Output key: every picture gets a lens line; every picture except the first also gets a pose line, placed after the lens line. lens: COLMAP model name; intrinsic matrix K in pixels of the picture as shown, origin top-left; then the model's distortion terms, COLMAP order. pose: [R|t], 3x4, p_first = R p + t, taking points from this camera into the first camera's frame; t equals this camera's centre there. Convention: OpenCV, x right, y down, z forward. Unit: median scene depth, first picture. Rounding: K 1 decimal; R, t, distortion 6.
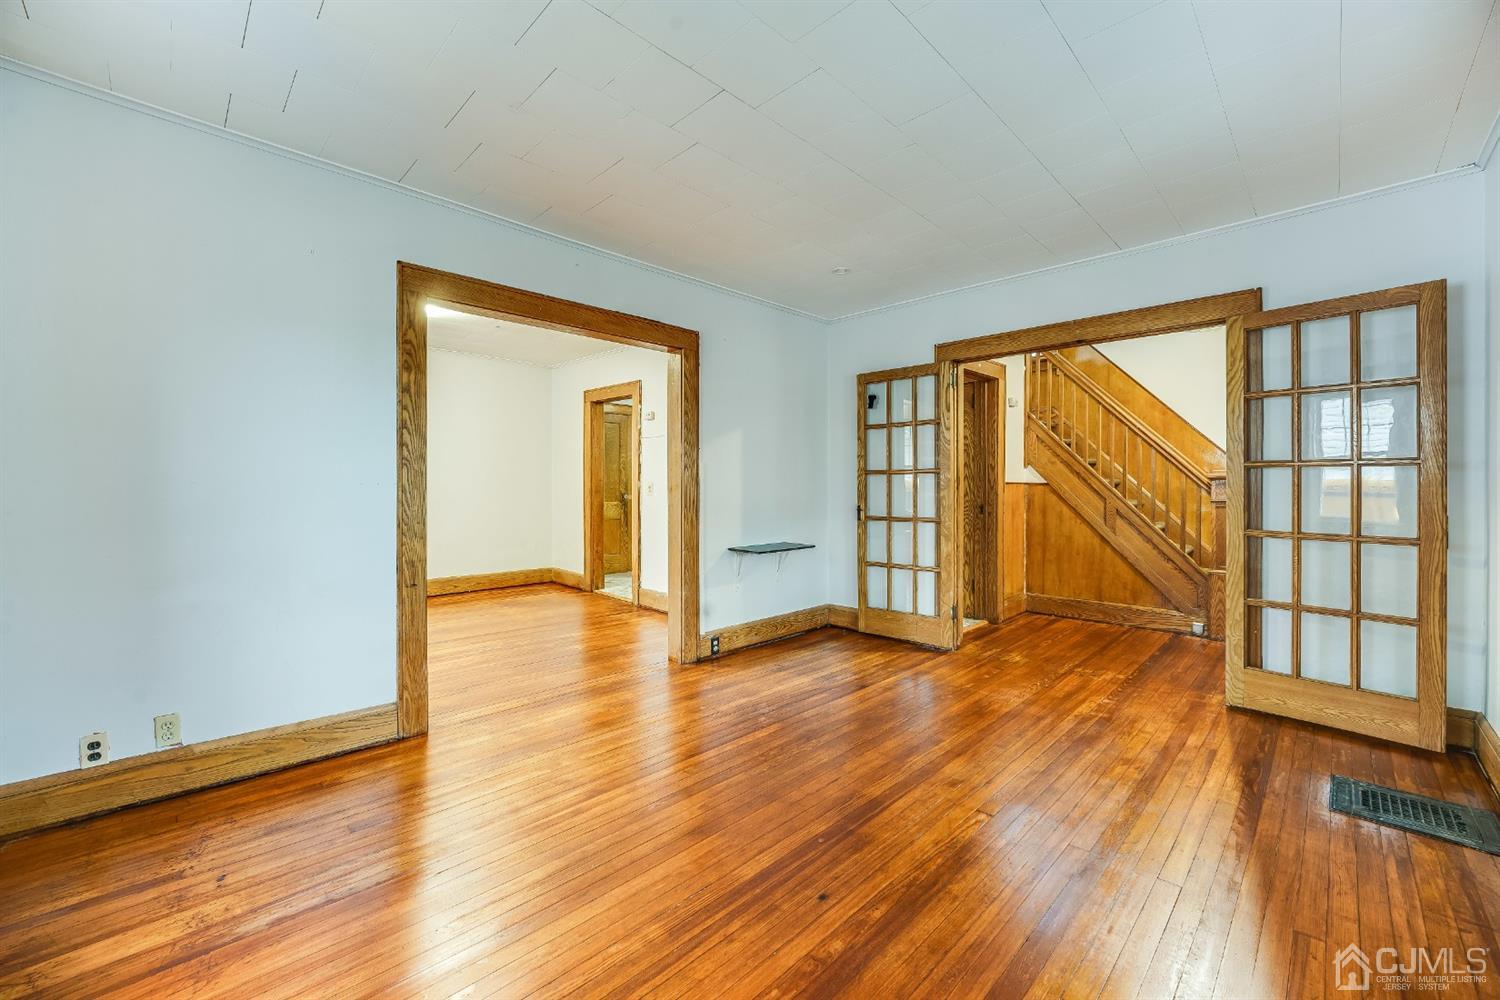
lens RADIAL K [[598.7, 0, 746.4], [0, 598.7, 487.1], [0, 0, 1]] dist [-0.013865, 0.002137]
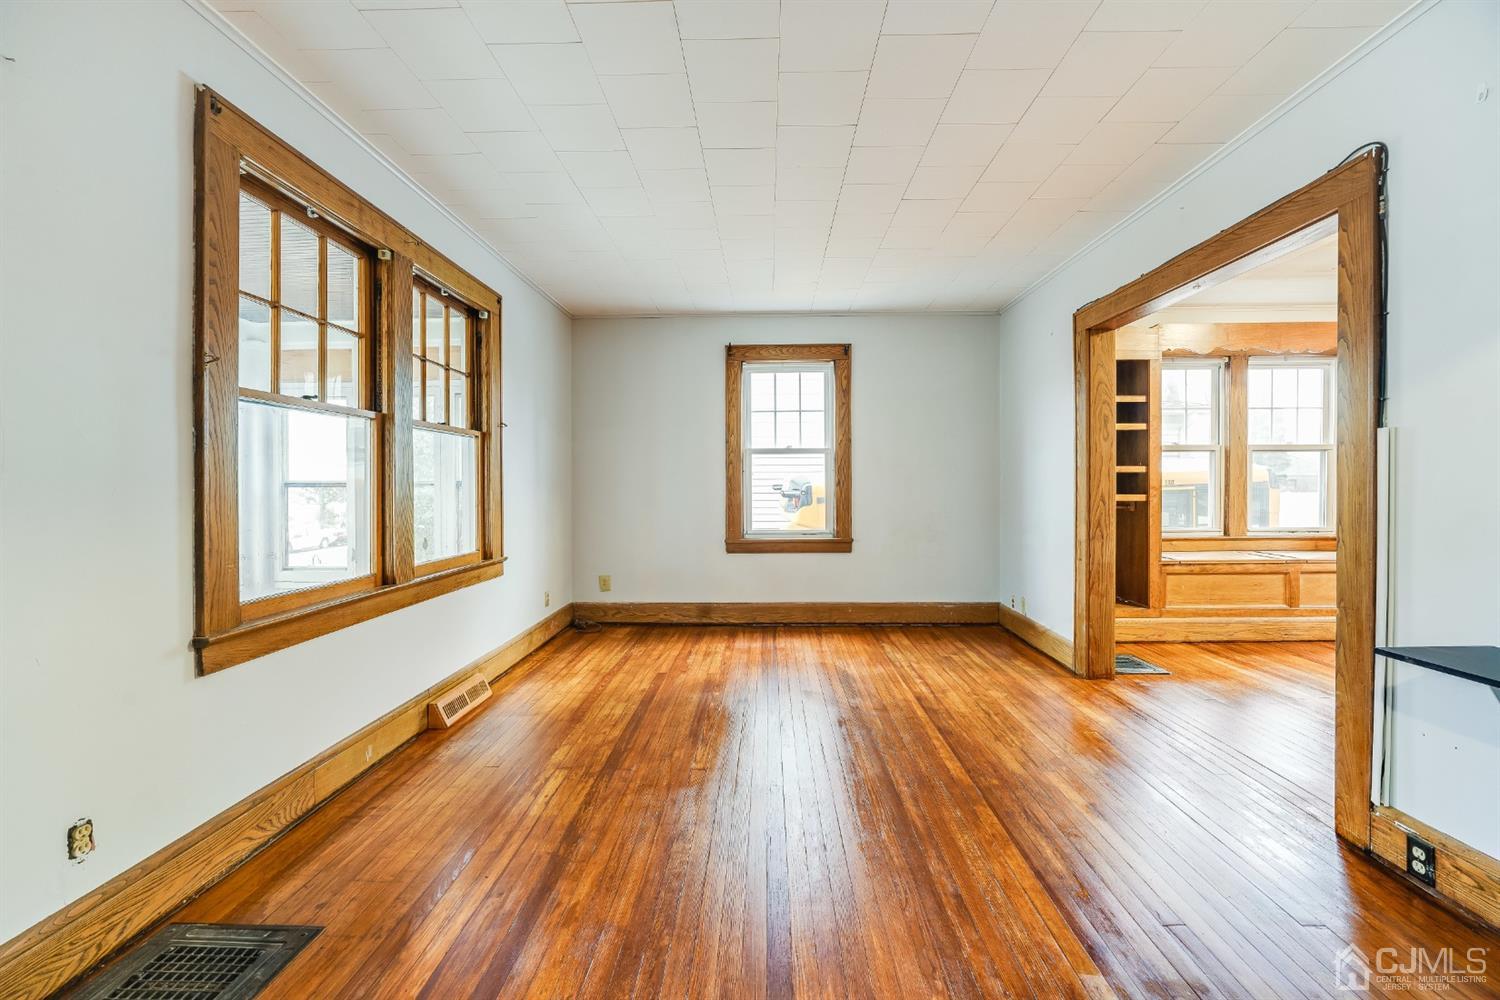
lens RADIAL K [[598.7, 0, 749.5], [0, 598.7, 487.4], [0, 0, 1]] dist [-0.013865, 0.002137]
pose [[-0.730737, 0.004712, -0.682643, 0.483277], [0.002532, 0.999988, 0.004193, 0.000700], [0.682654, 0.001336, -0.730740, 0.828349]]
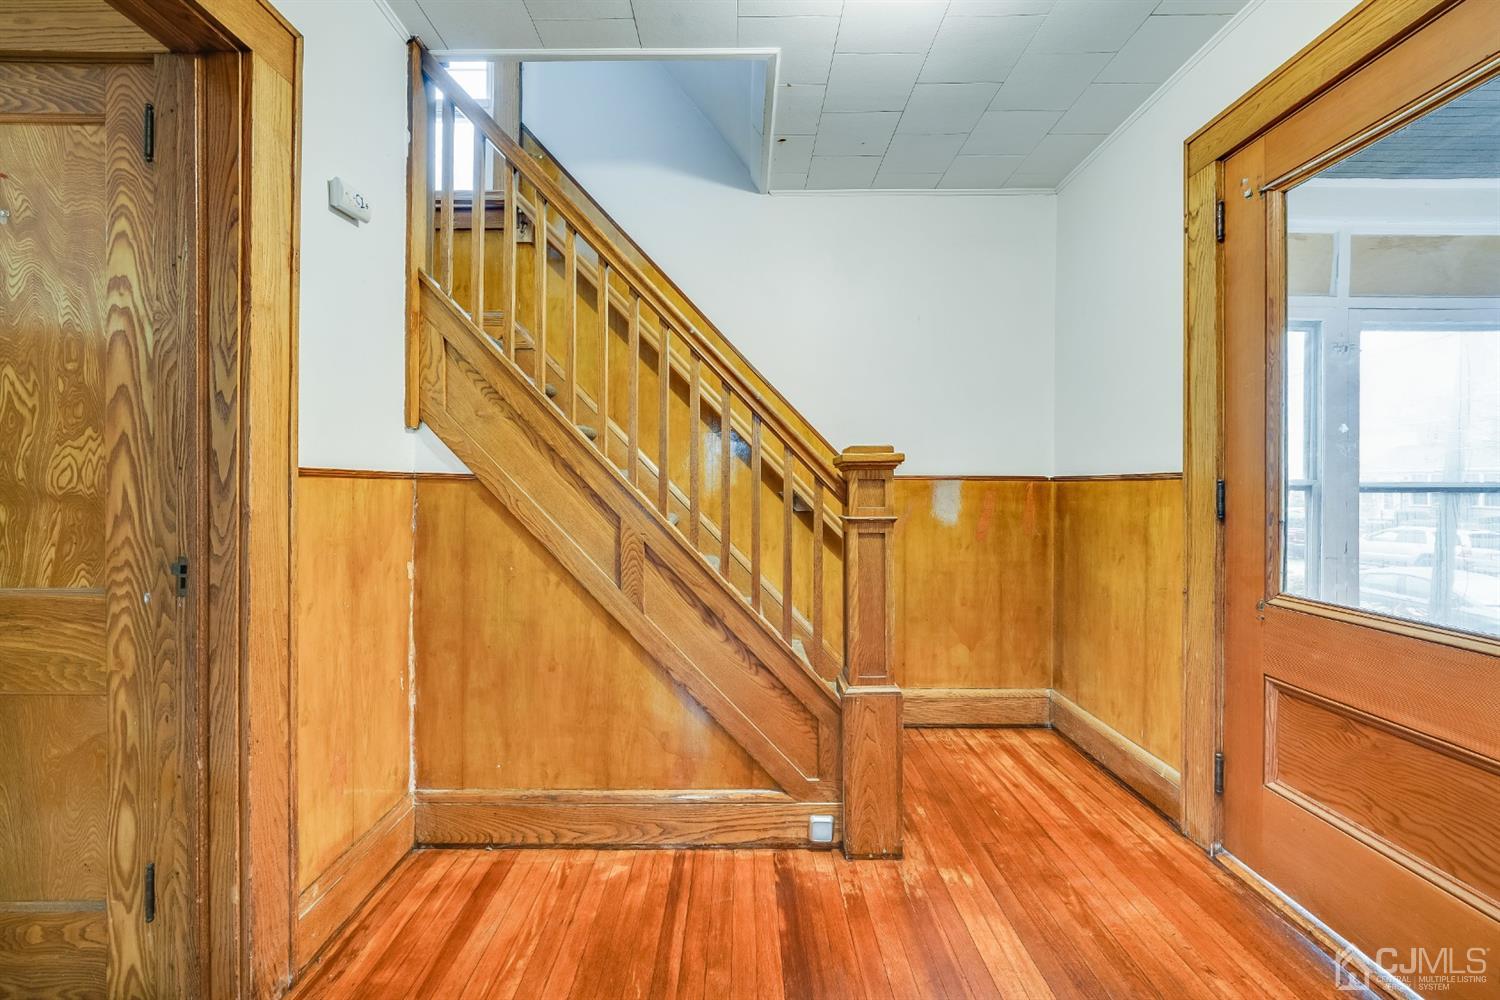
lens RADIAL K [[598.7, 0, 747.5], [0, 598.7, 488.9], [0, 0, 1]] dist [-0.013865, 0.002137]
pose [[0.696916, -0.002152, 0.717150, 0.407707], [-0.000526, 0.999994, 0.003512, 0.000438], [-0.717153, -0.002824, 0.696910, 0.711922]]
